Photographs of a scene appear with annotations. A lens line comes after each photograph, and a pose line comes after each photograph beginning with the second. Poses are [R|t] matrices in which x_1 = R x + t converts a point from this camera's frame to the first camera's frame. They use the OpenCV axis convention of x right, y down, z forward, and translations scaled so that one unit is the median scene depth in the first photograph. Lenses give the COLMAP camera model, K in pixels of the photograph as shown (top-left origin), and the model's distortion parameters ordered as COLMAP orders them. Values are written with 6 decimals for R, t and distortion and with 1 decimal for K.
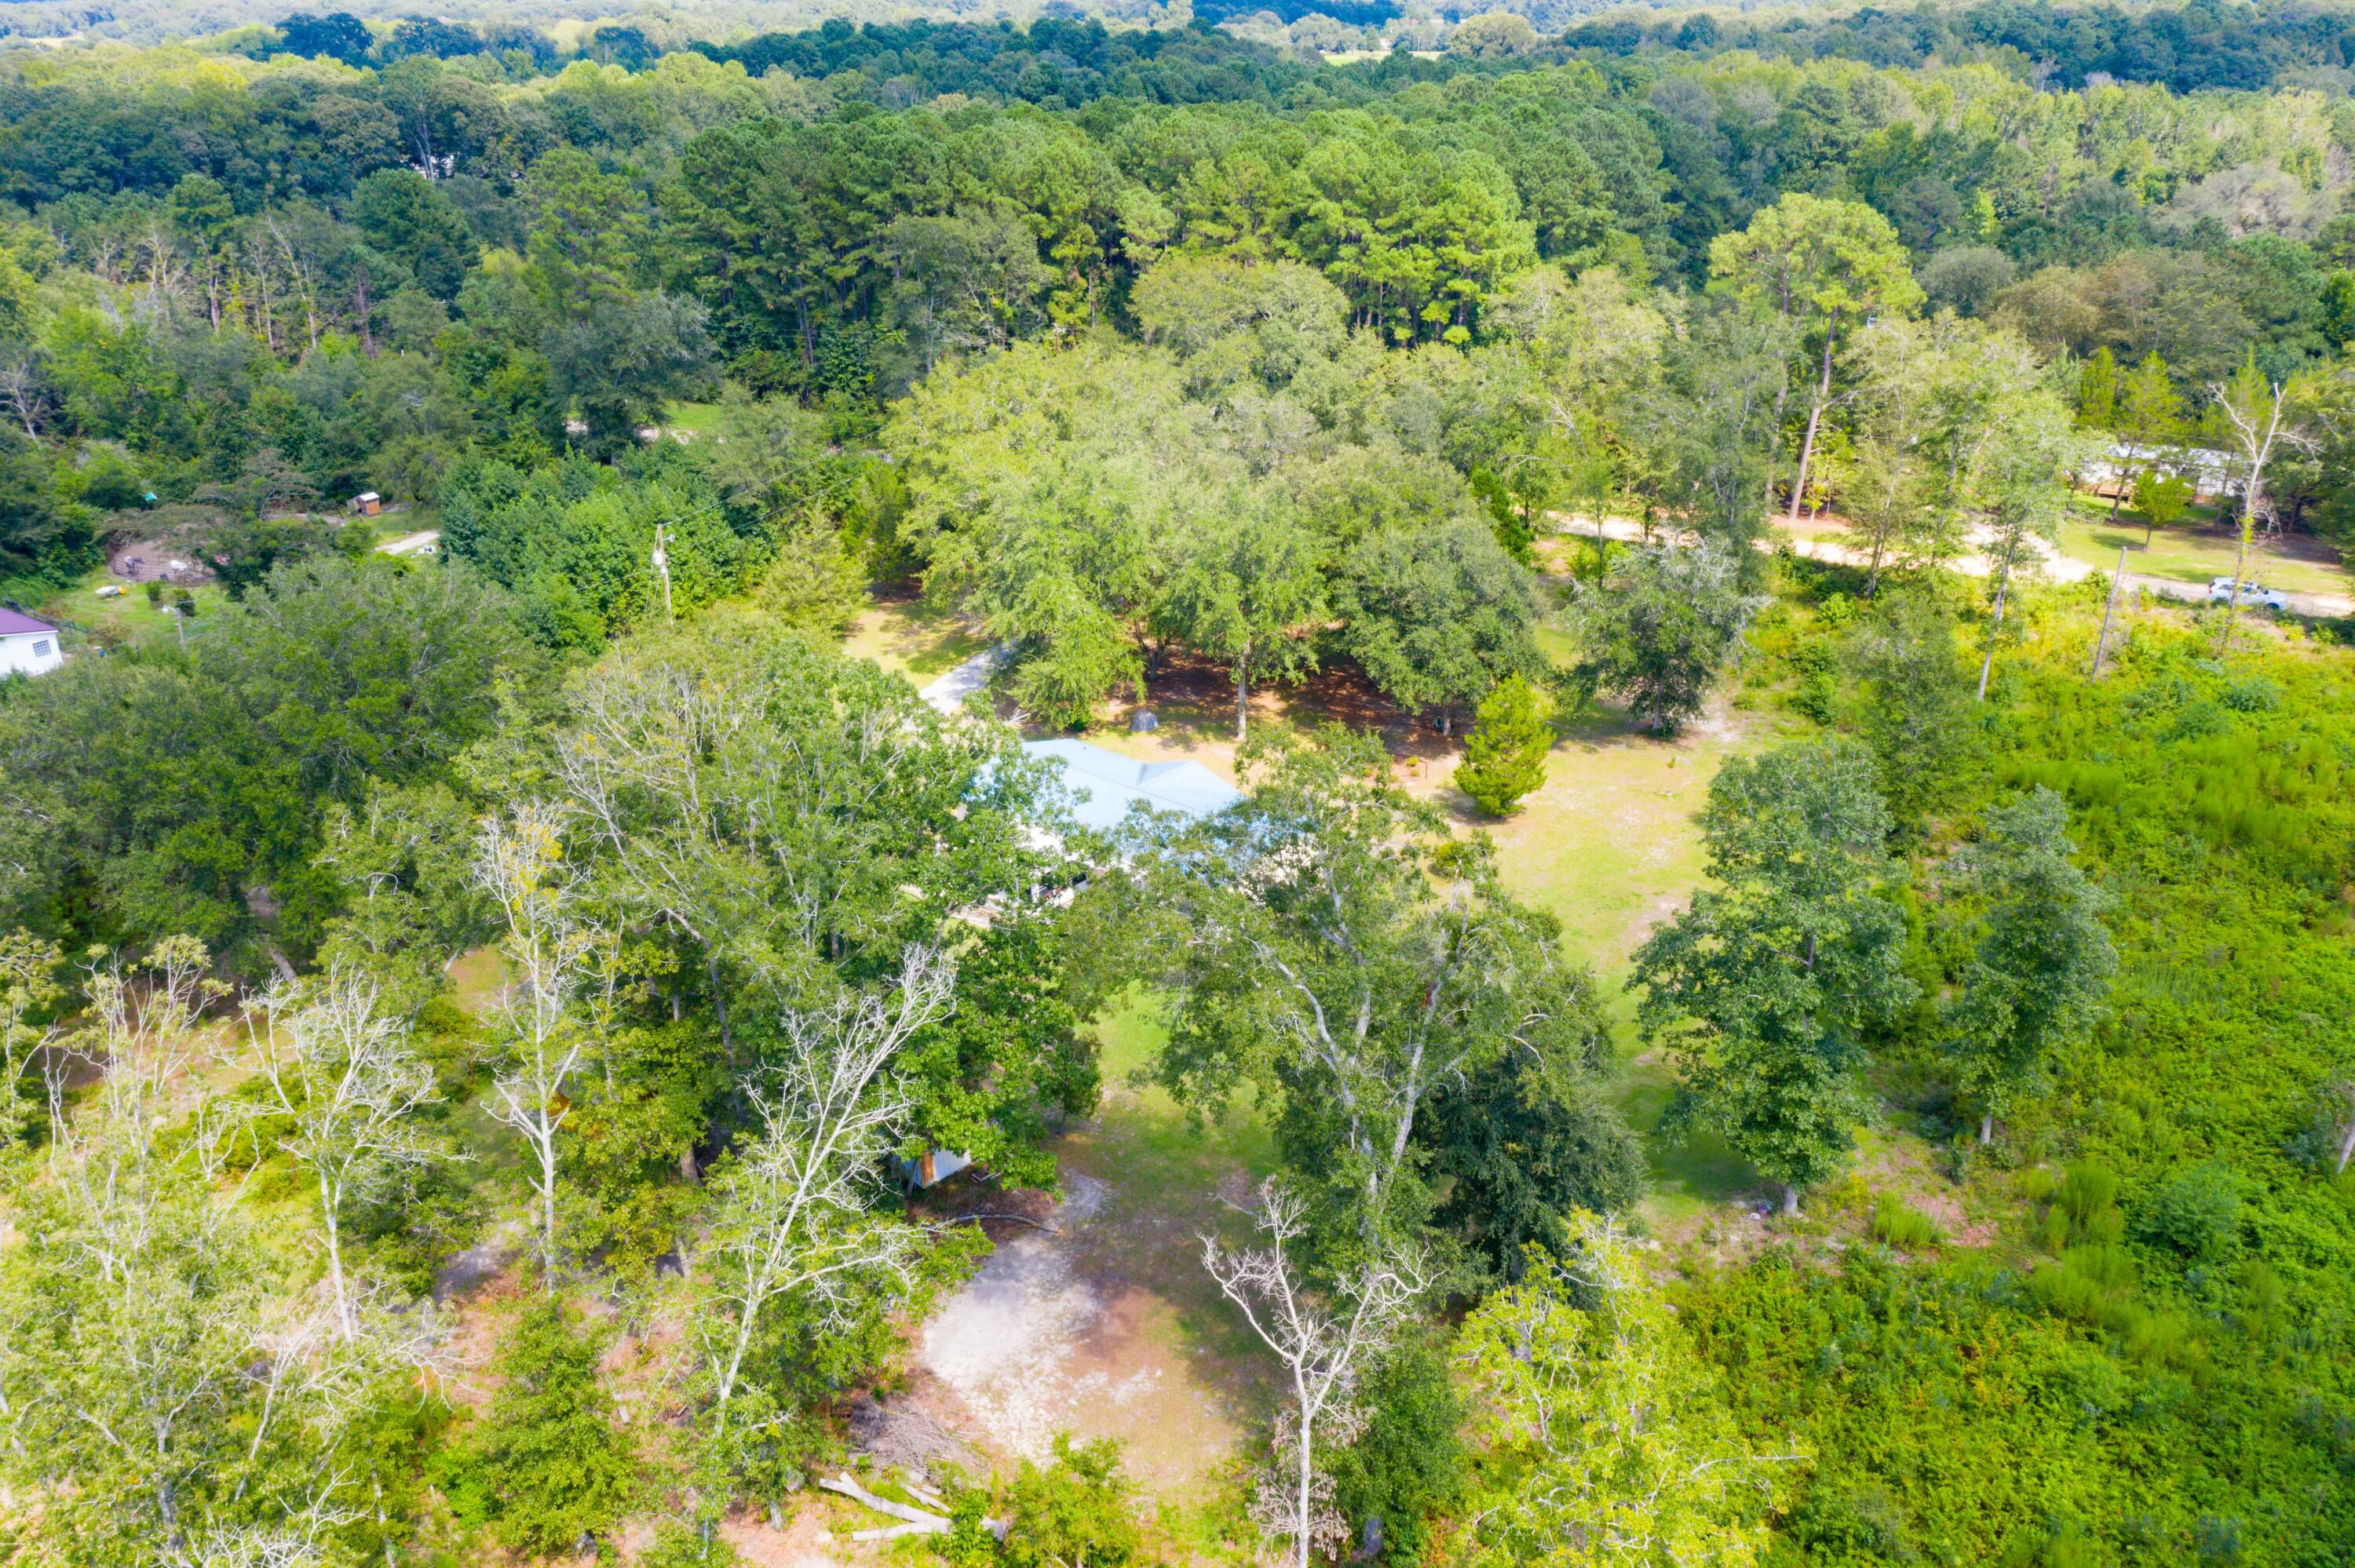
lens RADIAL K [[1871.9, 0, 1177.8], [0, 1871.9, 782.5], [0, 0, 1]] dist [-0.000016, 0.006560]
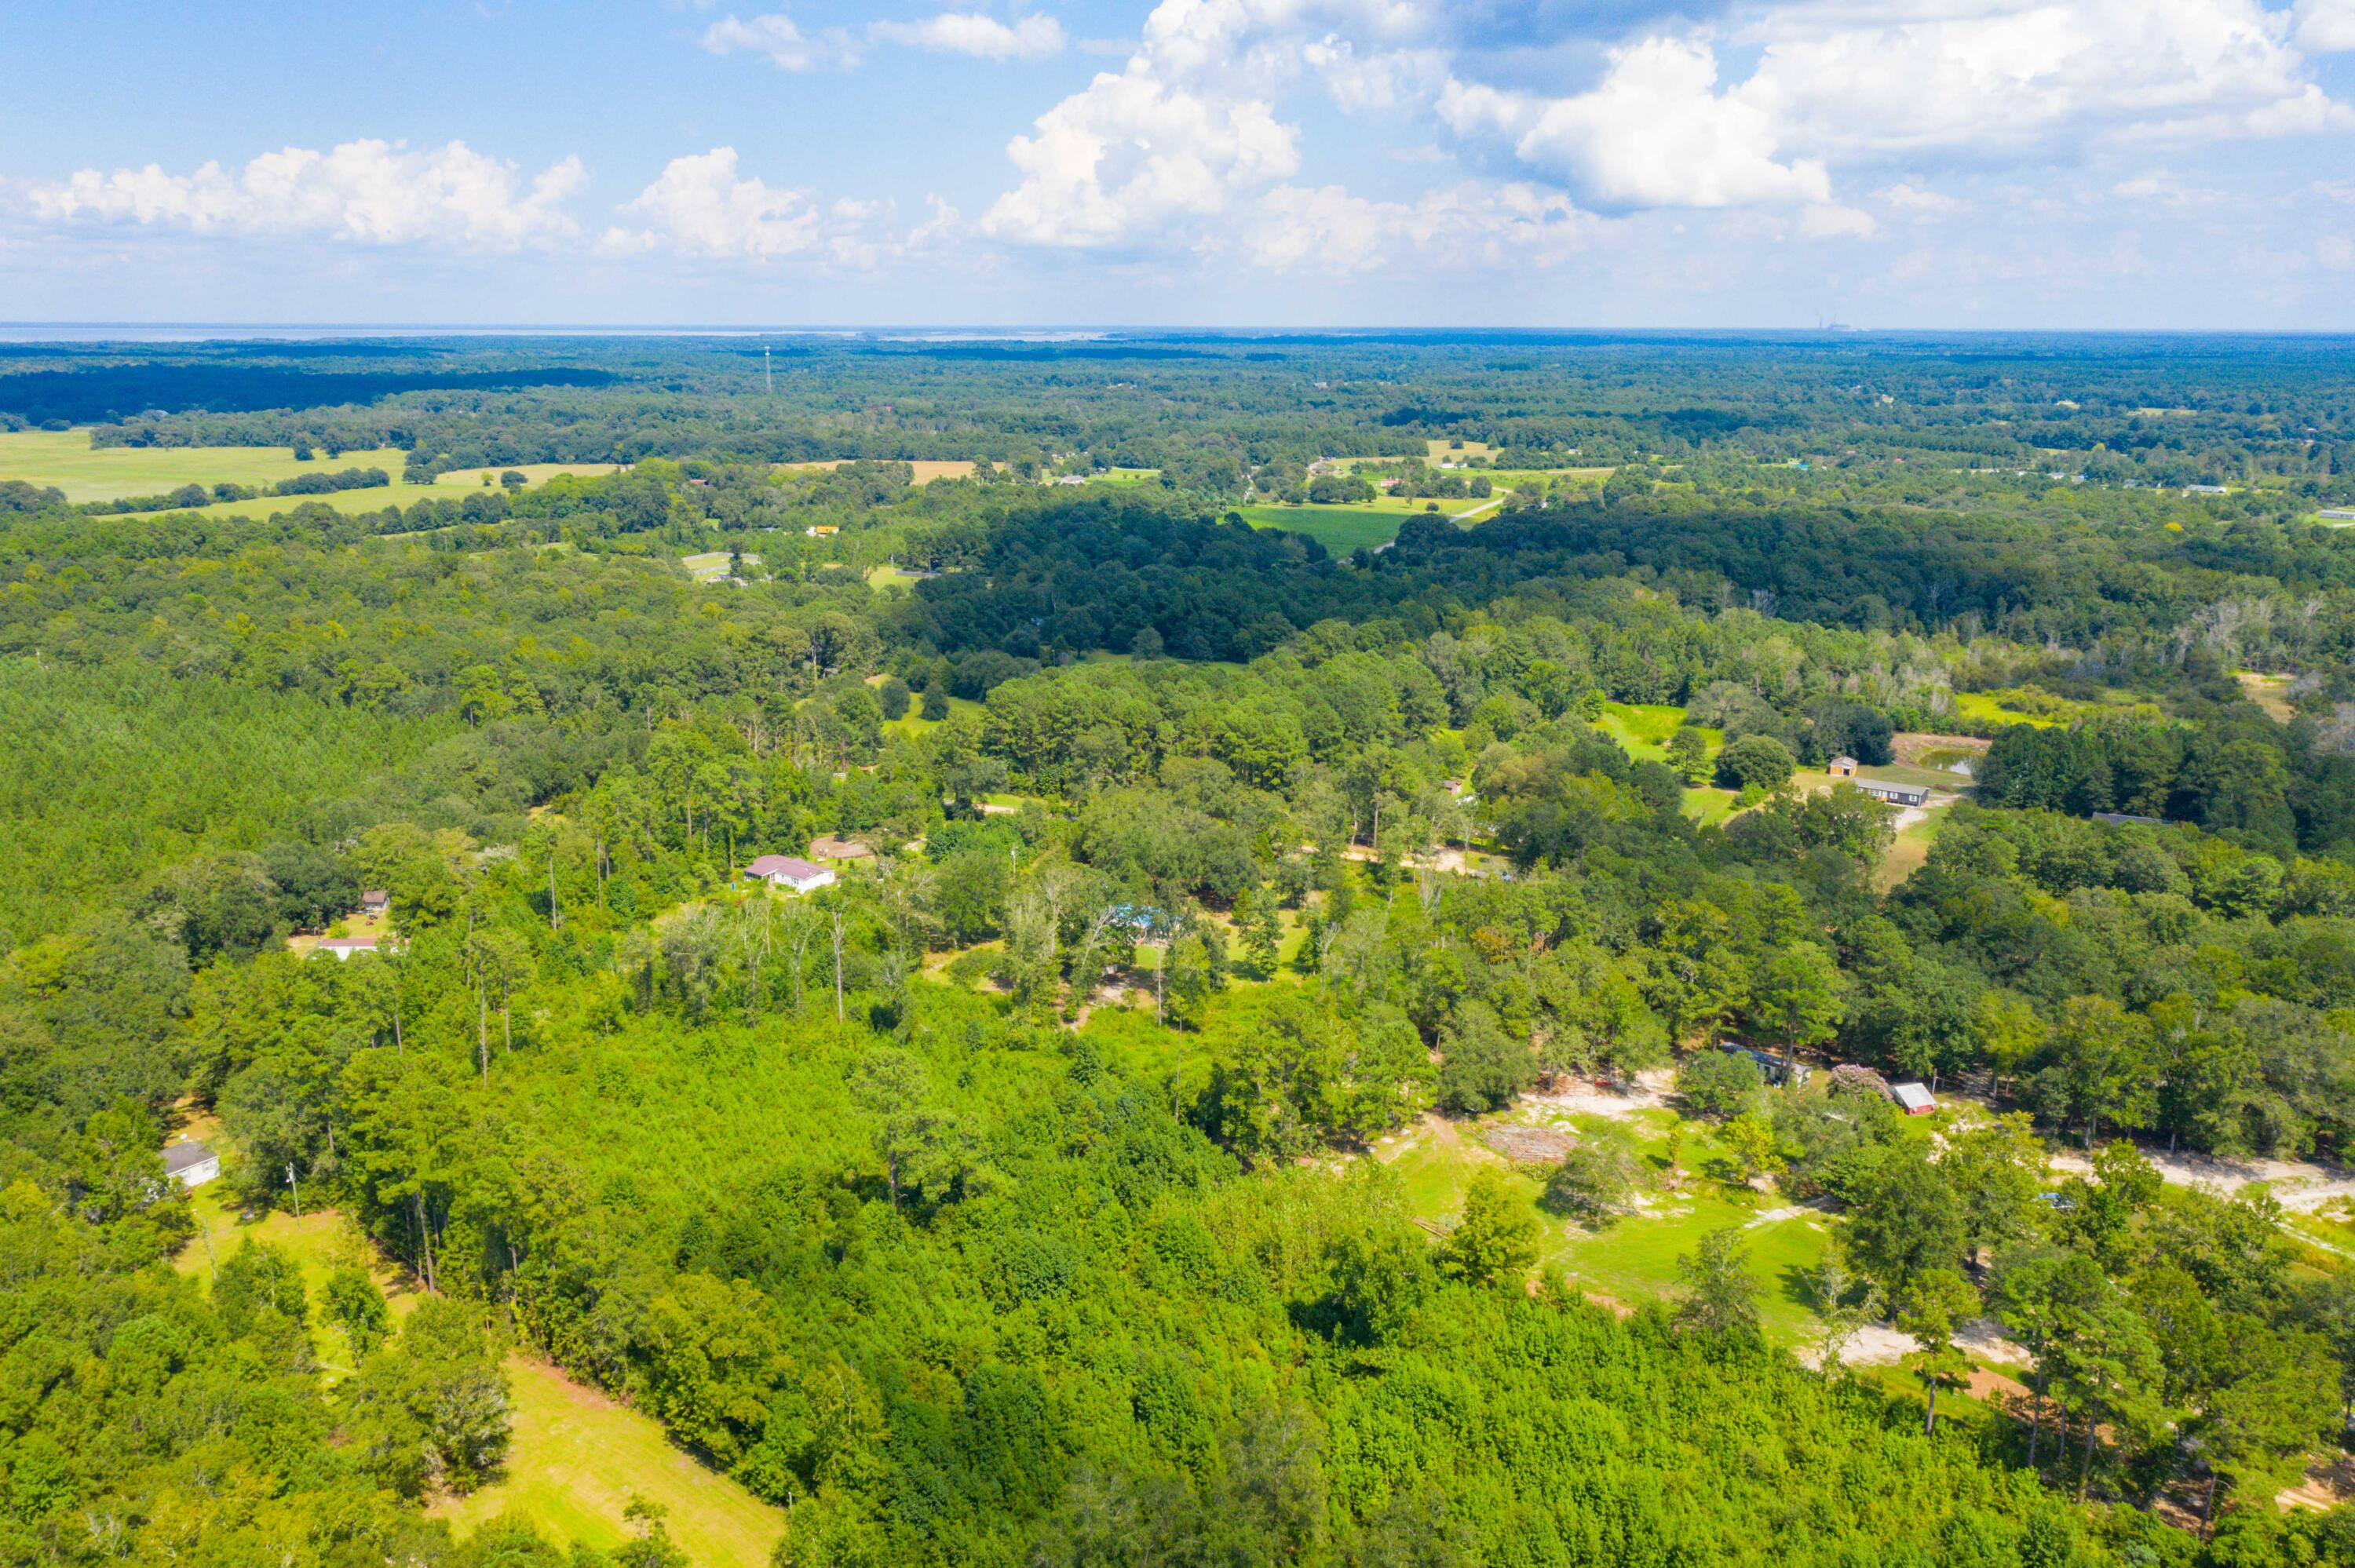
lens RADIAL K [[1871.9, 0, 1172.9], [0, 1871.9, 790.4], [0, 0, 1]] dist [-0.000016, 0.006560]
pose [[0.998970, 0.020768, -0.040338, 0.107655], [-0.027068, 0.986335, -0.162515, 0.229662], [0.036412, 0.163439, 0.985881, -1.736665]]
